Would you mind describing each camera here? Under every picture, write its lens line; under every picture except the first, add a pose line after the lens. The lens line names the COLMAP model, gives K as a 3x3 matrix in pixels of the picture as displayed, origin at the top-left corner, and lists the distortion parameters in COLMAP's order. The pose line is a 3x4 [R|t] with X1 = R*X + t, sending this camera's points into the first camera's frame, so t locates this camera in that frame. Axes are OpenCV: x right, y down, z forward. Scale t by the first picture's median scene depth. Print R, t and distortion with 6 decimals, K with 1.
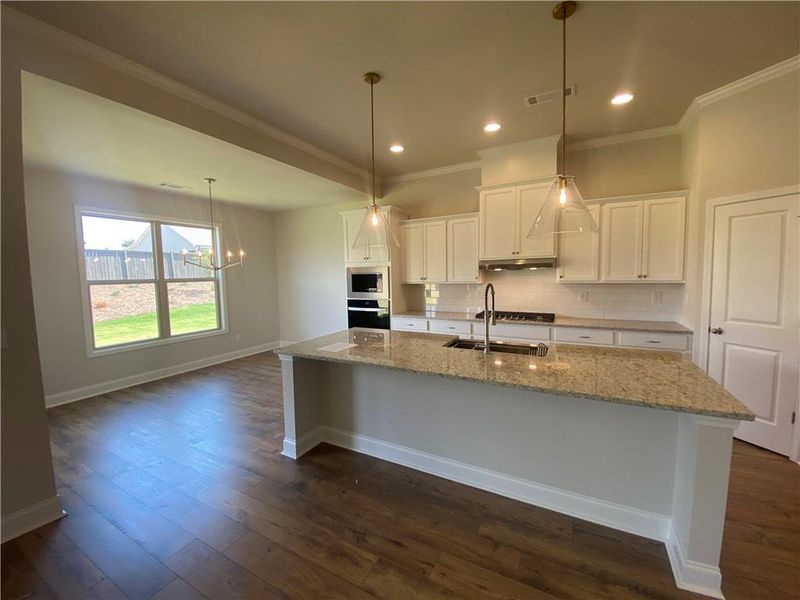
lens RADIAL K [[324.1, 0, 399.6], [0, 324.1, 297.3], [0, 0, 1]] dist [0.006603, -0.013311]
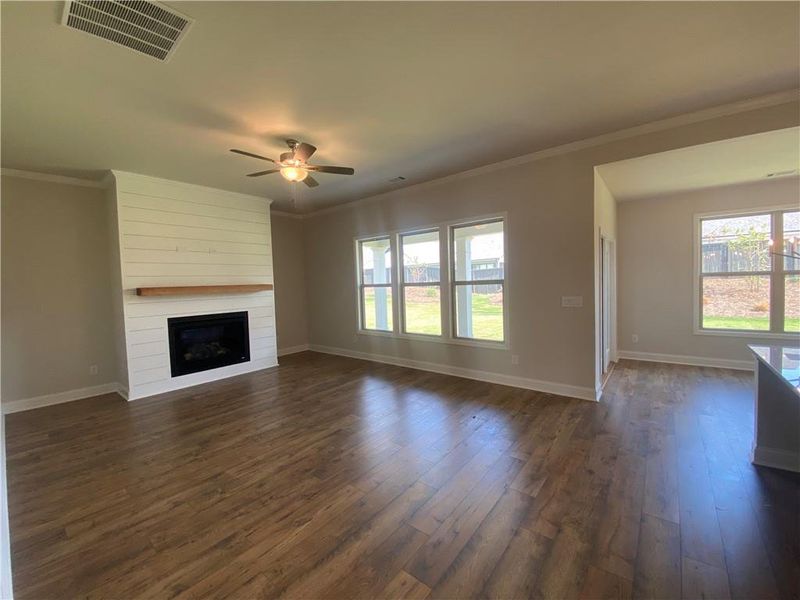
lens RADIAL K [[324.1, 0, 401.2], [0, 324.1, 296.4], [0, 0, 1]] dist [0.006603, -0.013311]
pose [[-0.182216, 0.064402, -0.981147, 0.481272], [-0.038380, 0.996626, 0.072546, -0.007708], [0.982509, 0.050876, -0.179130, 0.091801]]
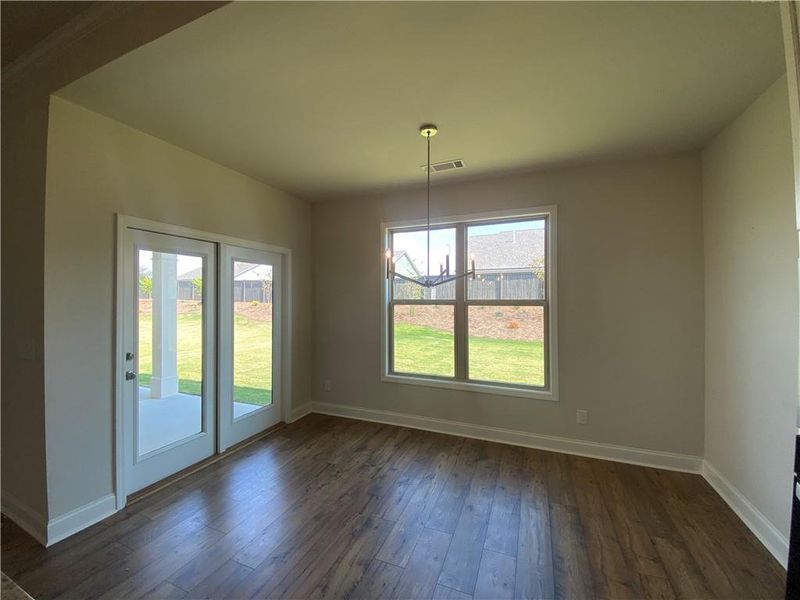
lens RADIAL K [[324.1, 0, 398.1], [0, 324.1, 297.7], [0, 0, 1]] dist [0.006603, -0.013311]
pose [[0.101472, 0.016258, -0.994706, -0.014576], [-0.073635, 0.997247, 0.008788, -0.069516], [0.992110, 0.072354, 0.102390, 0.941022]]
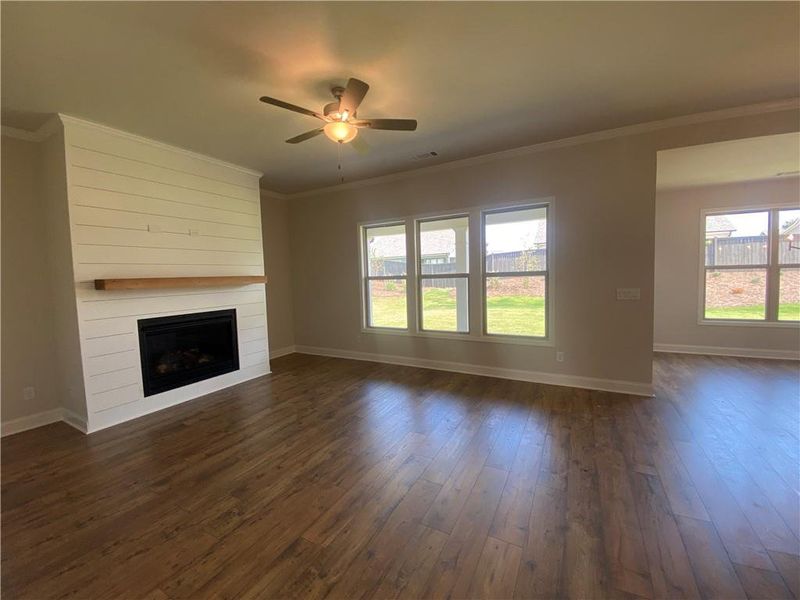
lens RADIAL K [[324.1, 0, 400.8], [0, 324.1, 296.5], [0, 0, 1]] dist [0.006603, -0.013311]
pose [[-0.007245, 0.082152, -0.996593, 0.359918], [-0.045410, 0.995564, 0.082397, 0.019926], [0.998942, 0.045852, -0.003482, -0.224560]]
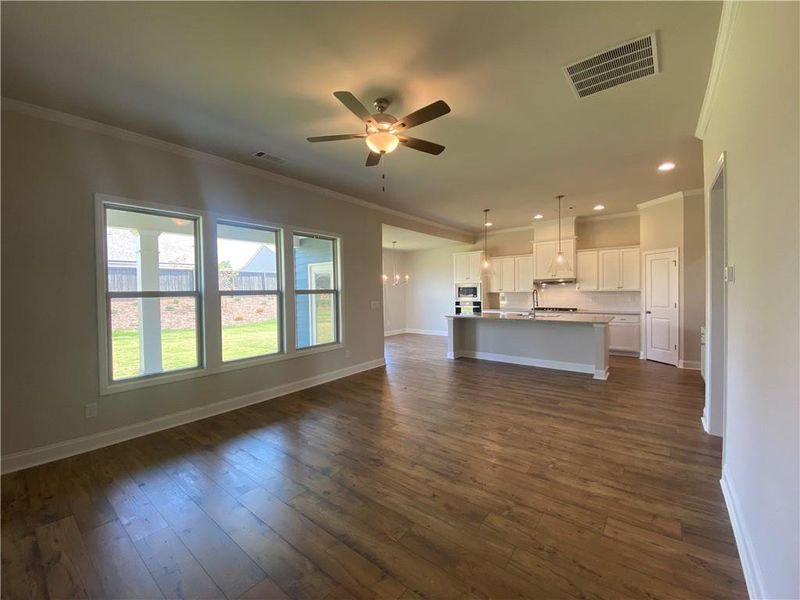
lens RADIAL K [[324.1, 0, 398.8], [0, 324.1, 296.5], [0, 0, 1]] dist [0.006603, -0.013311]
pose [[0.983991, 0.004194, -0.178168, -0.194458], [-0.013759, 0.998527, -0.052481, 0.096871], [0.177685, 0.054093, 0.982600, -1.022977]]
